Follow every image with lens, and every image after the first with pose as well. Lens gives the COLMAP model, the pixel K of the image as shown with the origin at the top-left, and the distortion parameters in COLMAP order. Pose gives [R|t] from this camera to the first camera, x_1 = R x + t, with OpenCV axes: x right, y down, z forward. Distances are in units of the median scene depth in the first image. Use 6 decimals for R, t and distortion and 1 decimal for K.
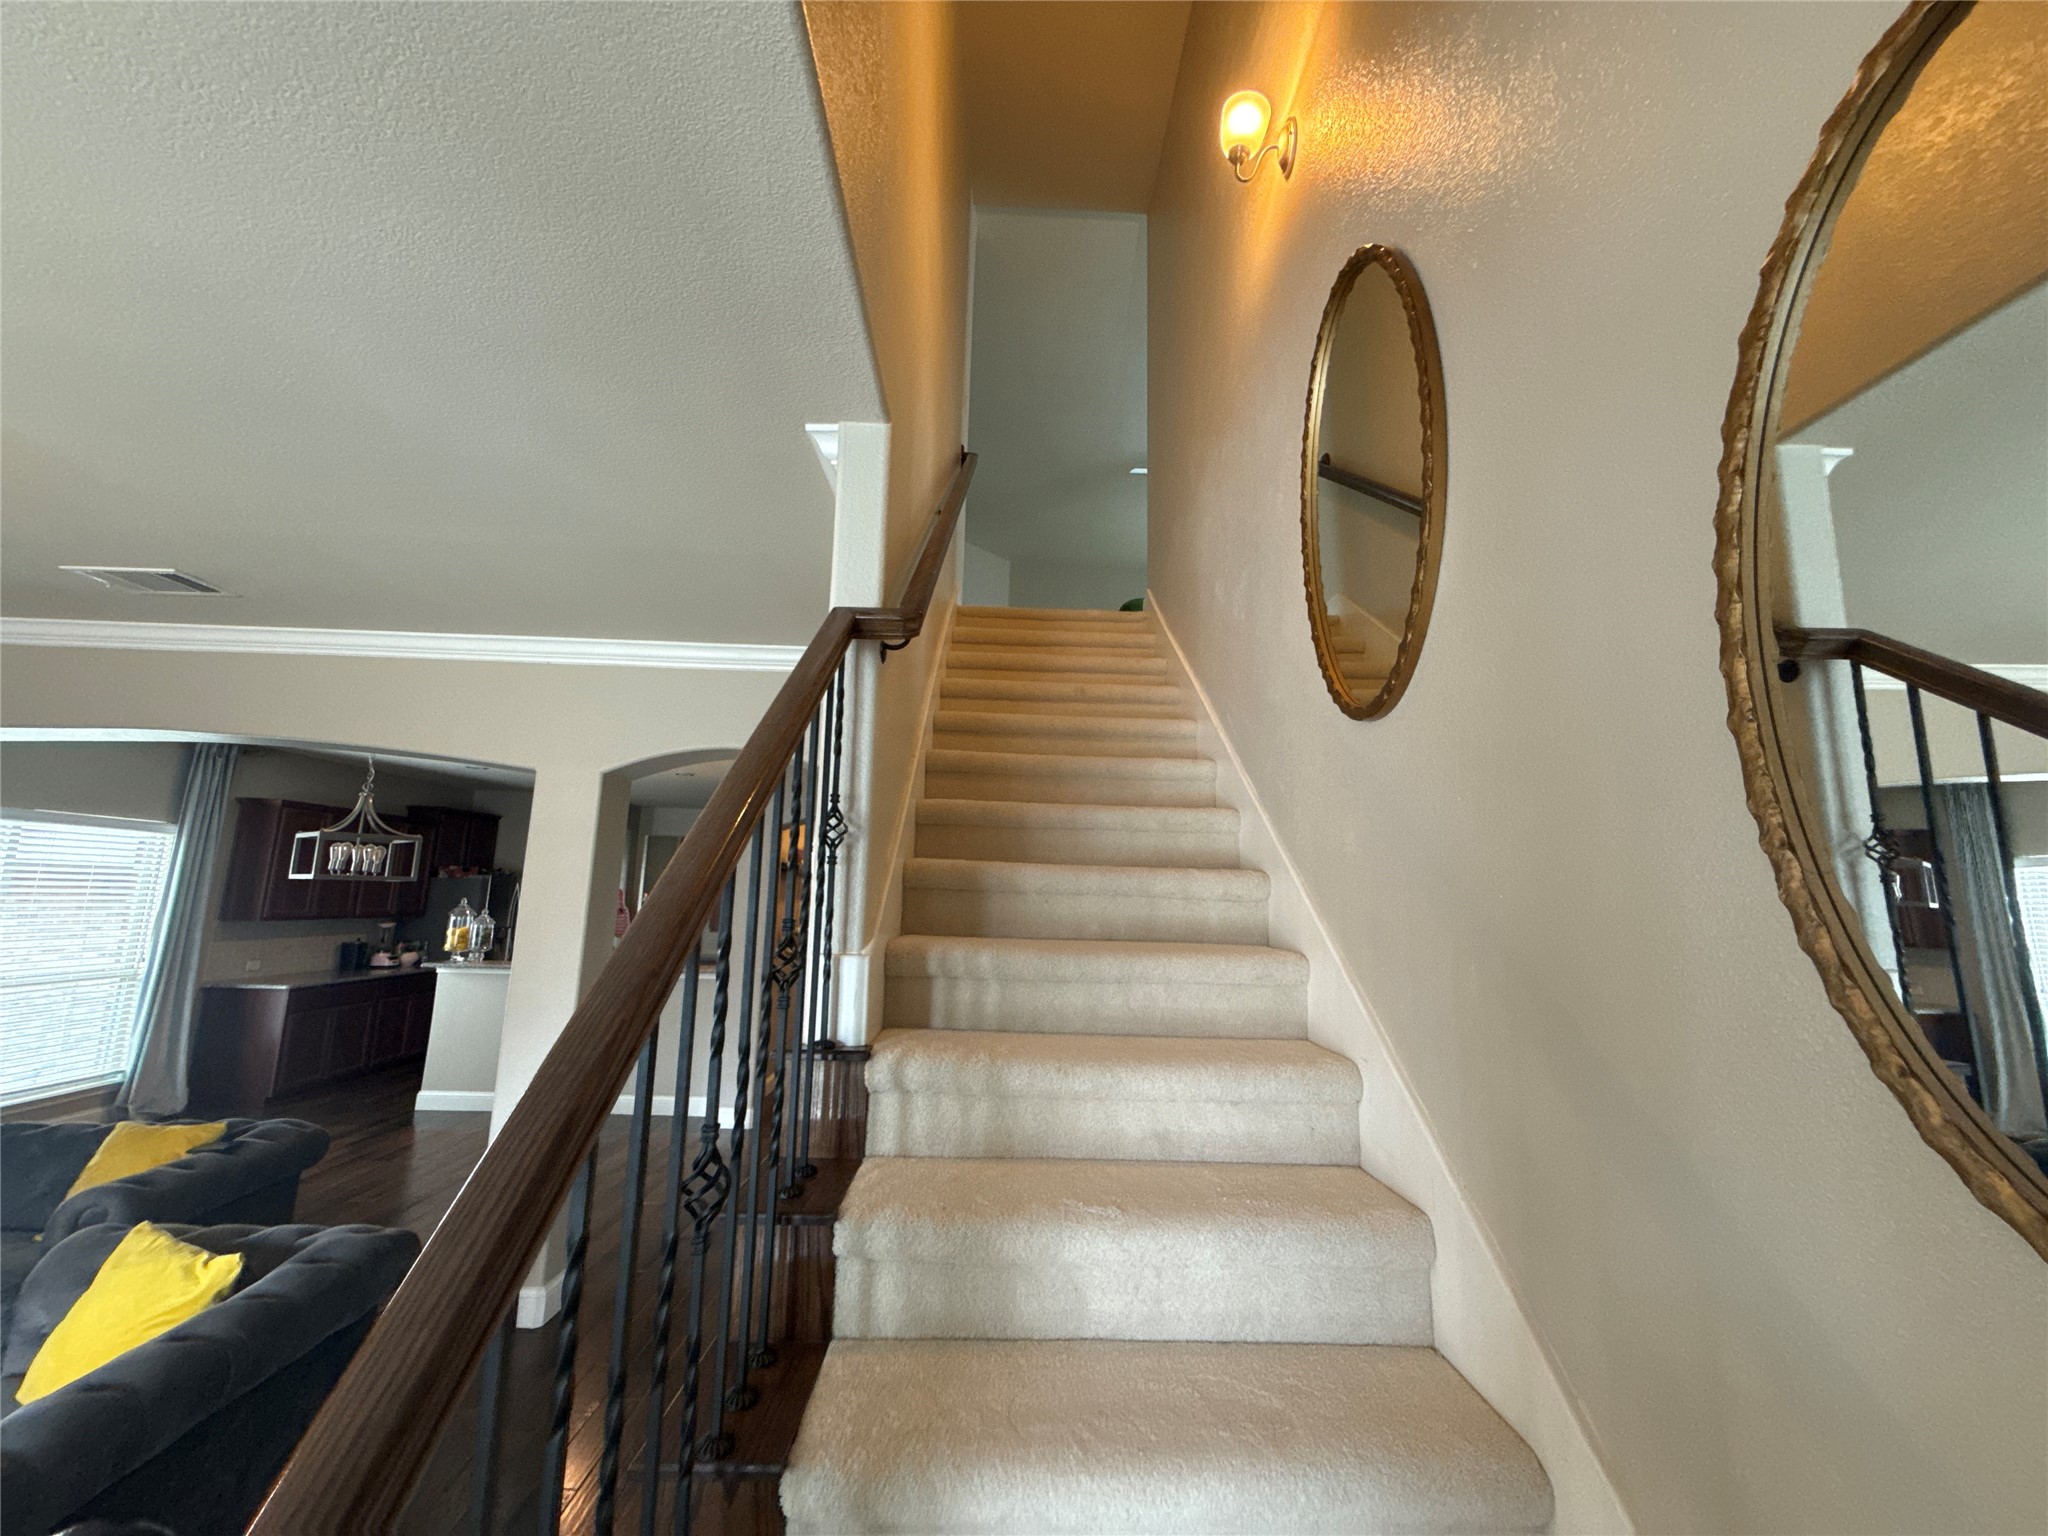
lens RADIAL K [[814.0, 0, 1024.2], [0, 814.0, 766.4], [0, 0, 1]] dist [0.001052, -0.000274]
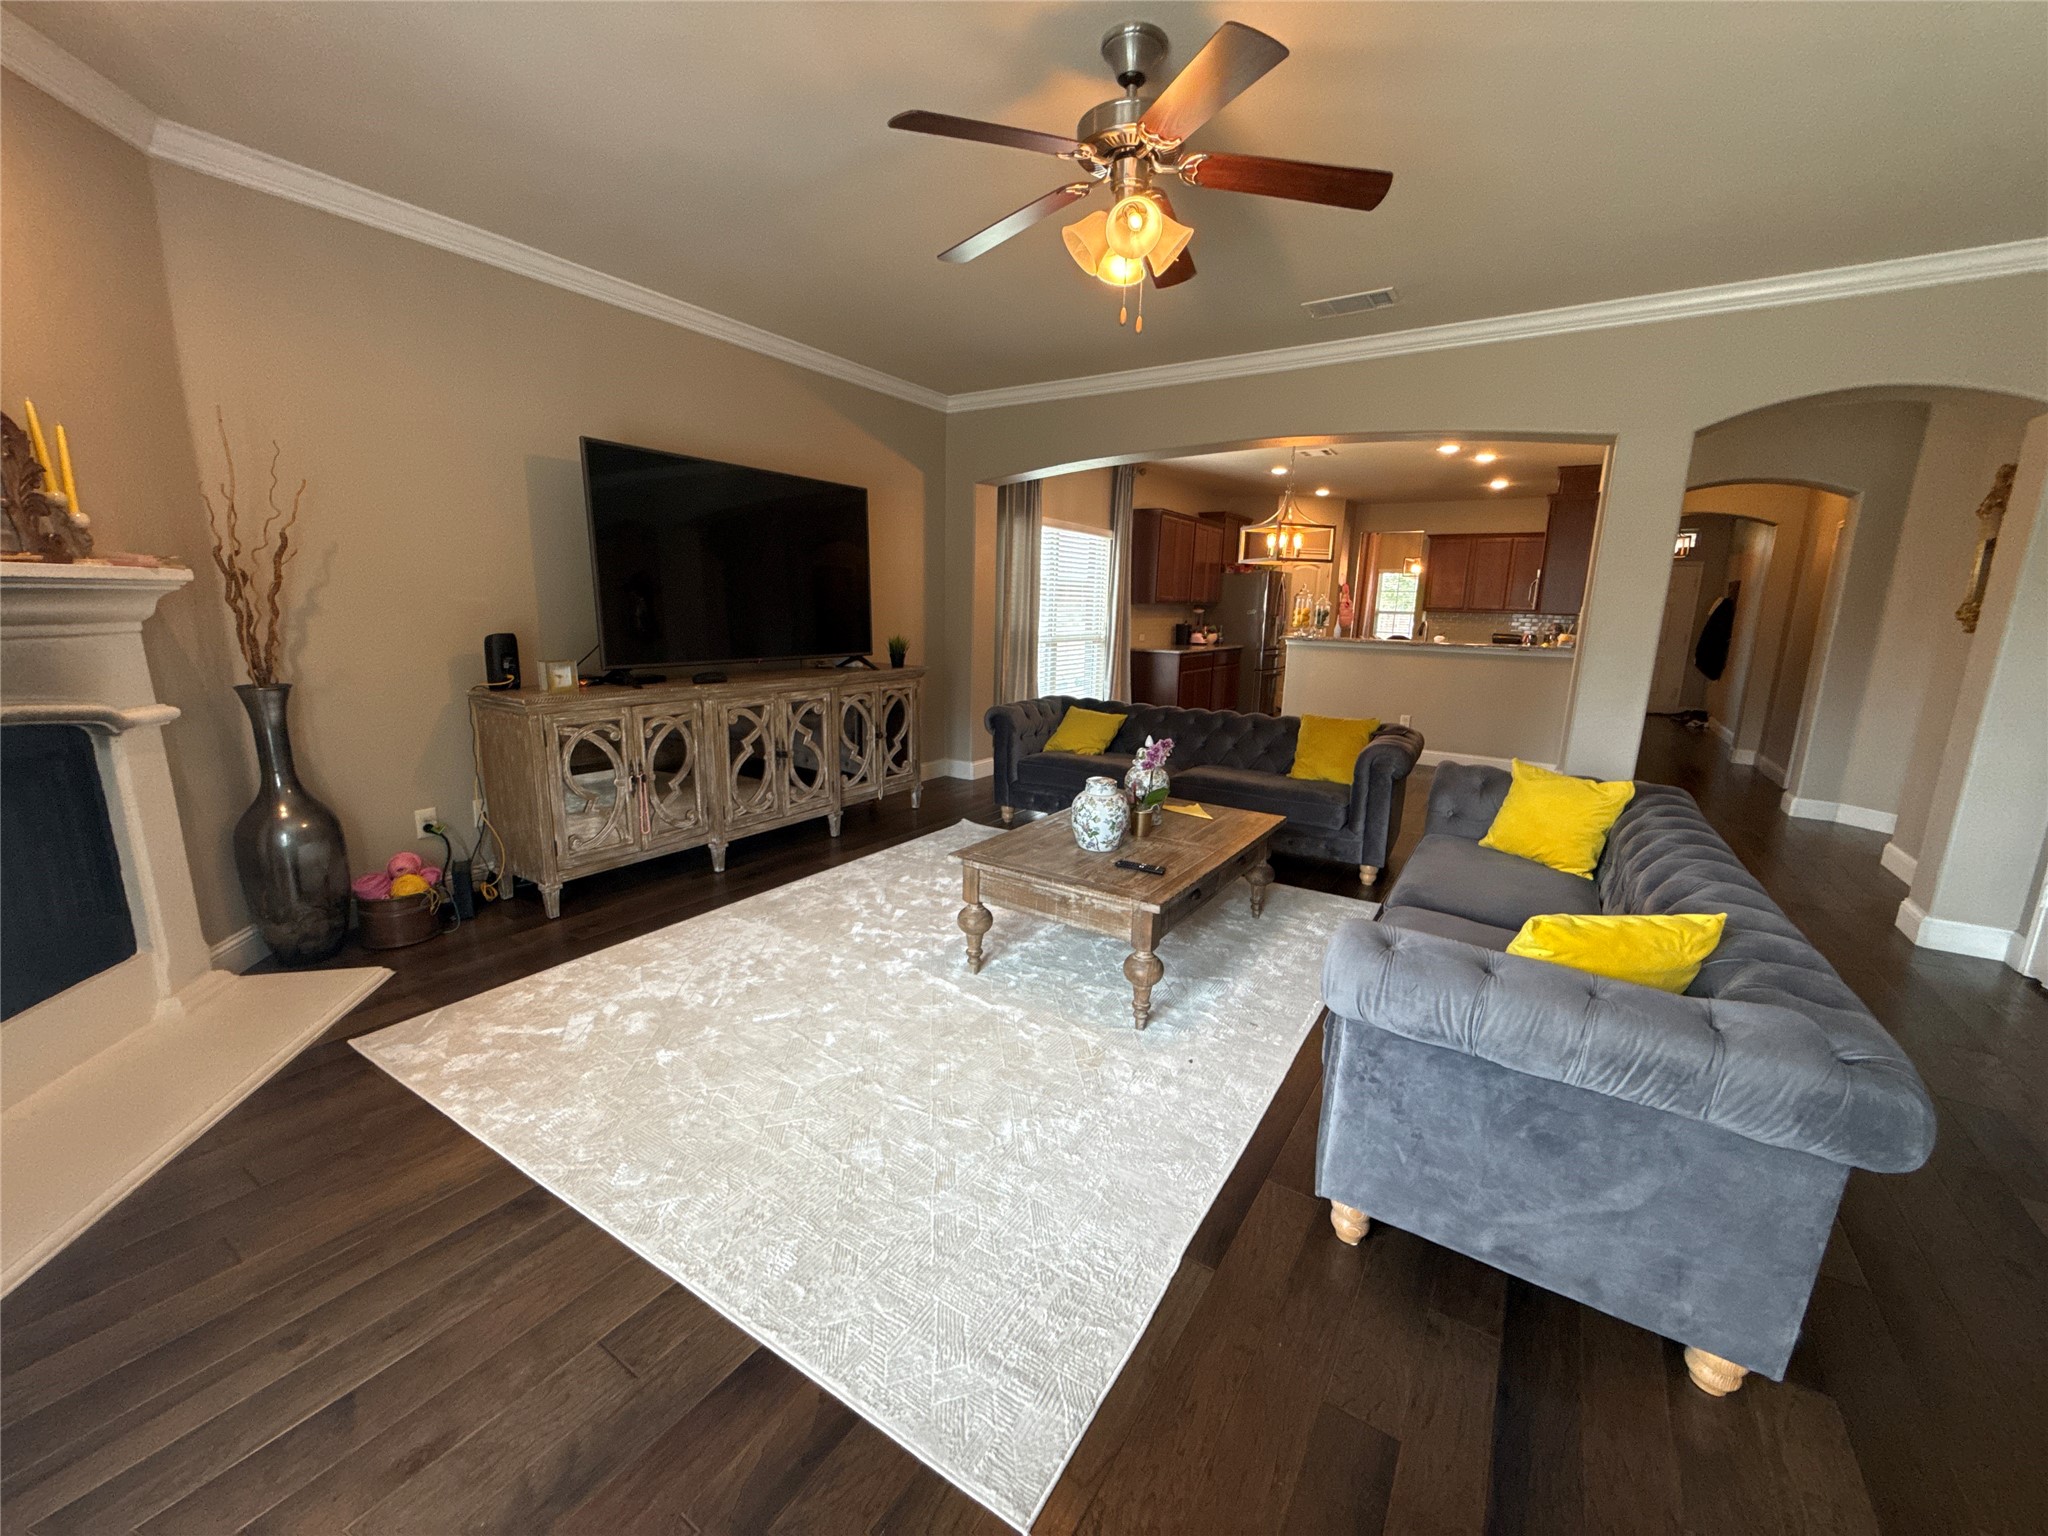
lens RADIAL K [[814.0, 0, 1024.2], [0, 814.0, 766.4], [0, 0, 1]] dist [0.001052, -0.000274]
pose [[0.823669, 0.104181, -0.557419, -0.398957], [0.090161, 0.946415, 0.310111, 0.010180], [0.559858, -0.305687, 0.770139, -0.278989]]
